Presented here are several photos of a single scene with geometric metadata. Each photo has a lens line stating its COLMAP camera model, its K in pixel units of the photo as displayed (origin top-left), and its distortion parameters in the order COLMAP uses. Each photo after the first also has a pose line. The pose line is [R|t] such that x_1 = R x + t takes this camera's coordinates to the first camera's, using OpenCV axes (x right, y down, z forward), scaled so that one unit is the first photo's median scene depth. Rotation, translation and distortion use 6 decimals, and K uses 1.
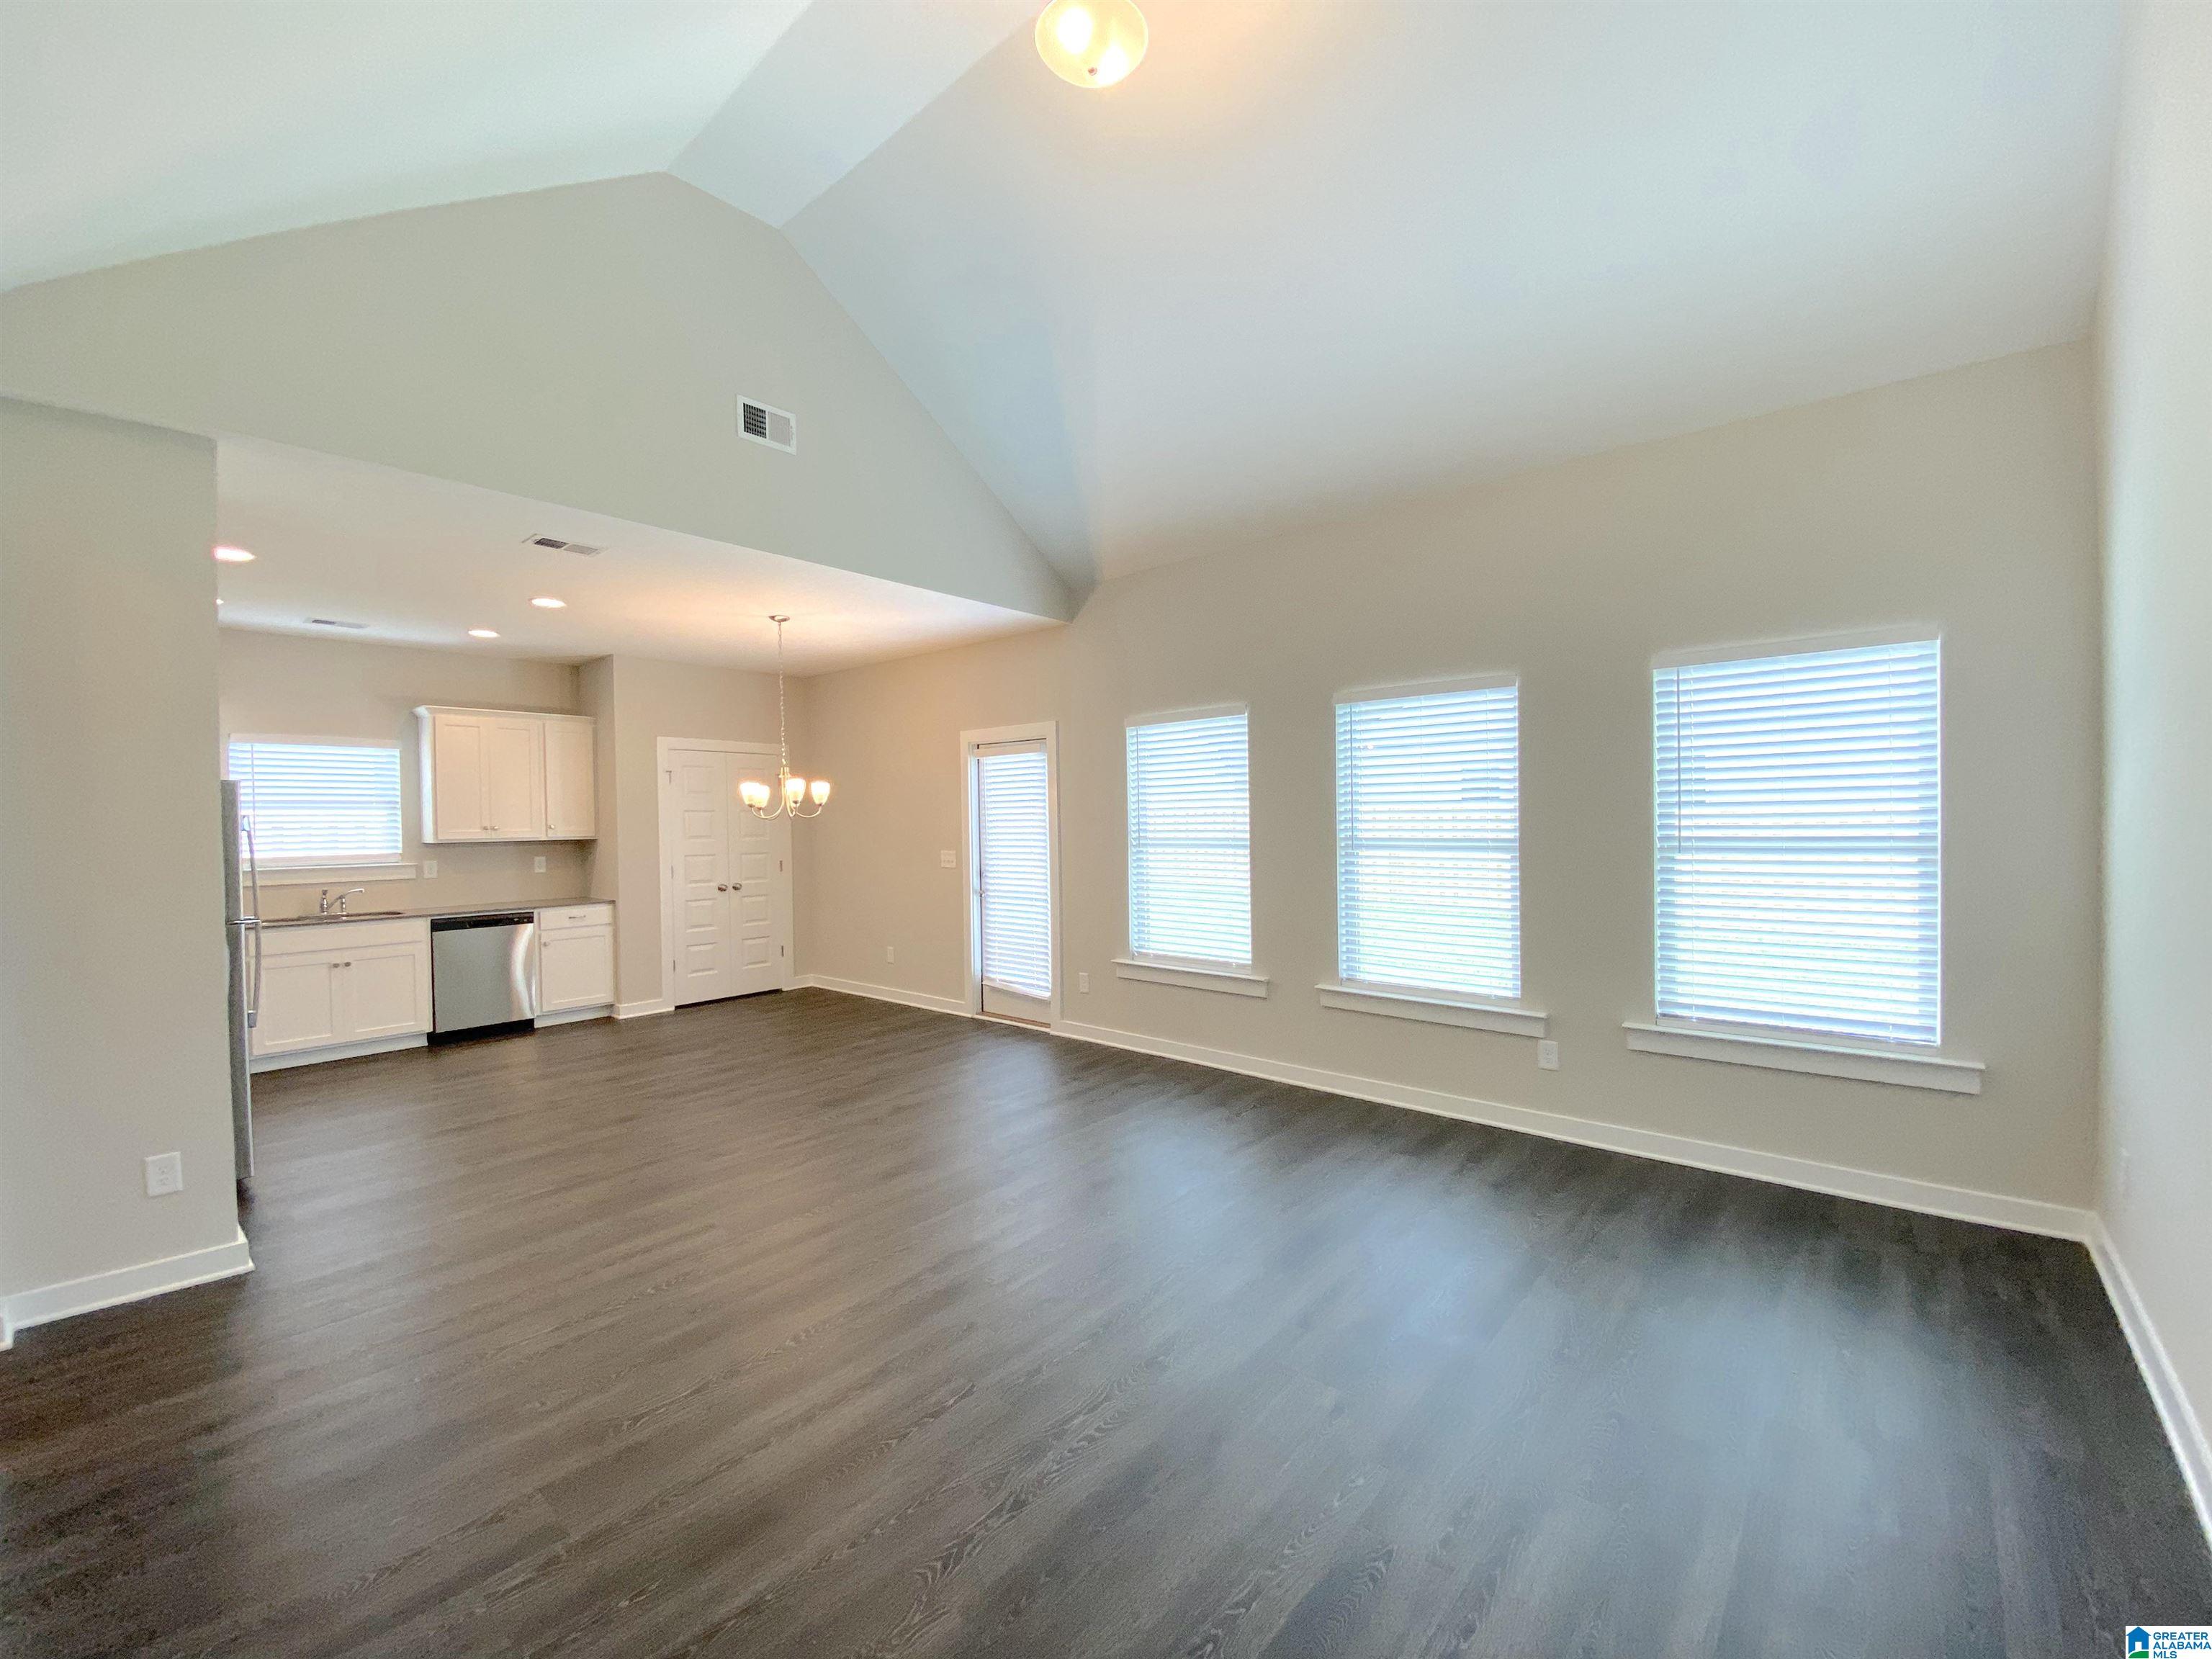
lens RADIAL K [[896.8, 0, 1111.9], [0, 896.8, 832.2], [0, 0, 1]] dist [0.059475, -0.045183]
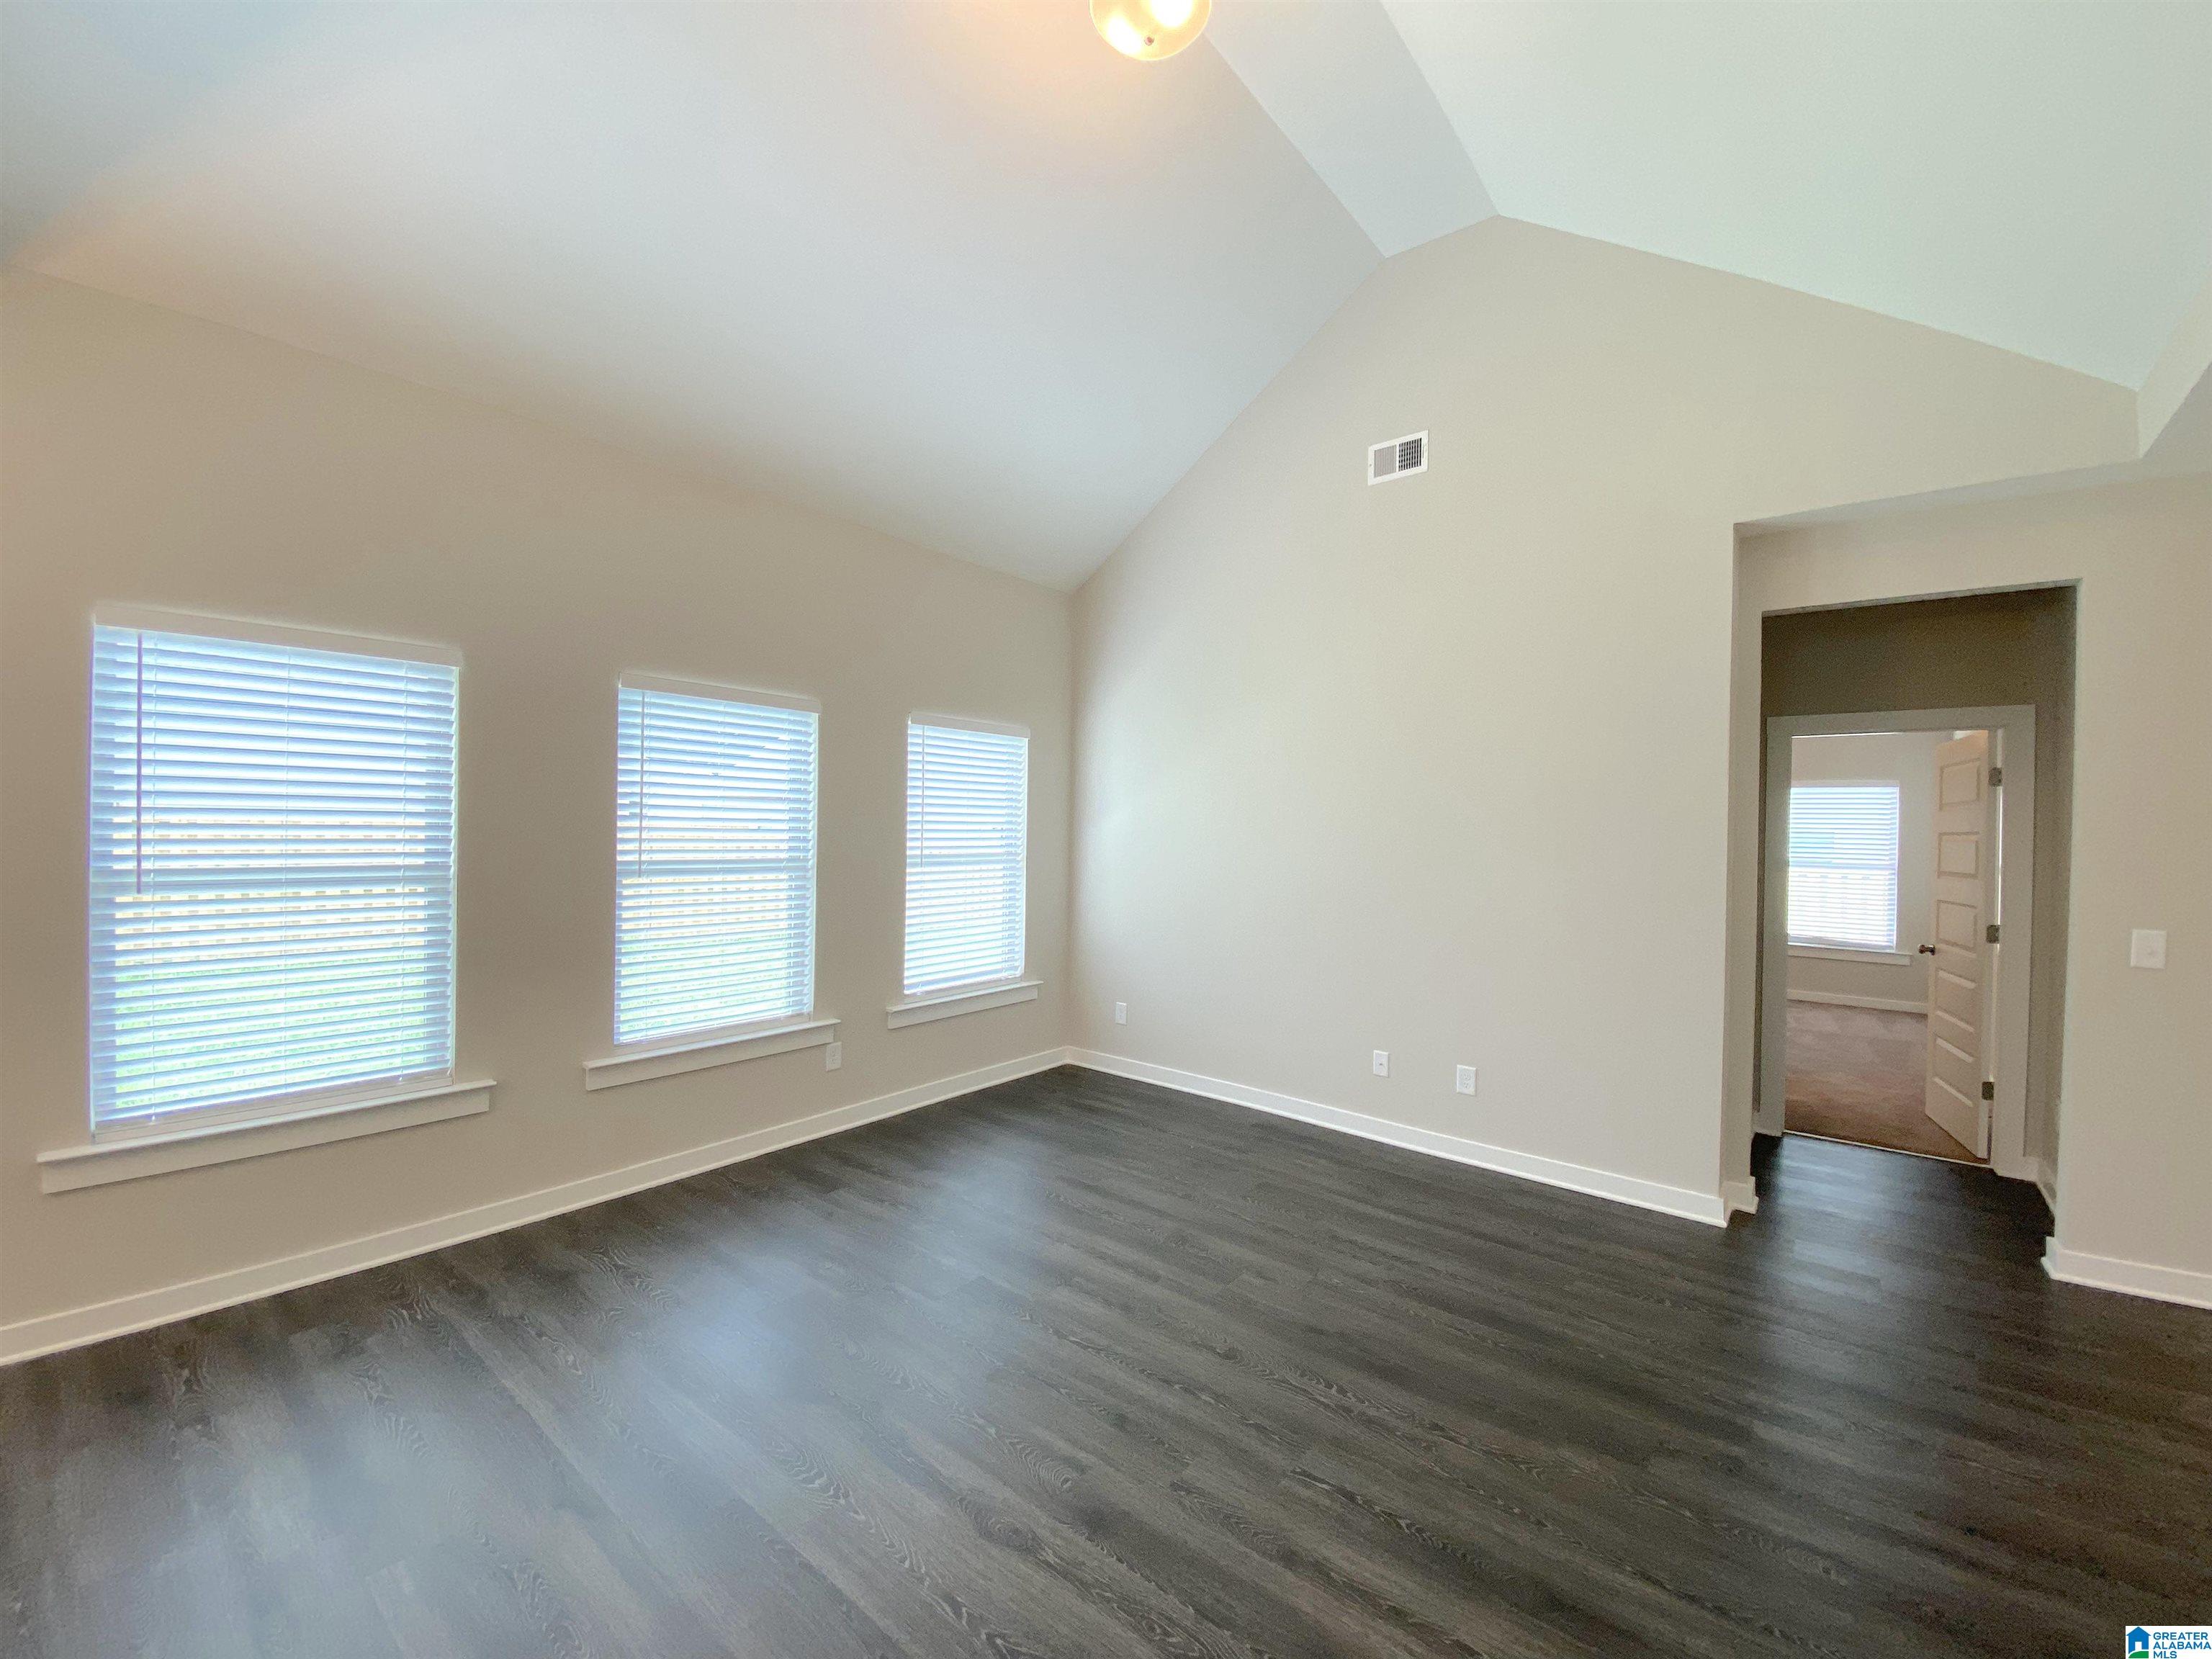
lens RADIAL K [[896.8, 0, 1111.9], [0, 896.8, 832.2], [0, 0, 1]] dist [0.059475, -0.045183]
pose [[-0.027828, 0.009273, 0.999570, -0.416259], [-0.000416, 0.999957, -0.009288, -0.009686], [-0.999613, -0.000675, -0.027823, 0.470349]]
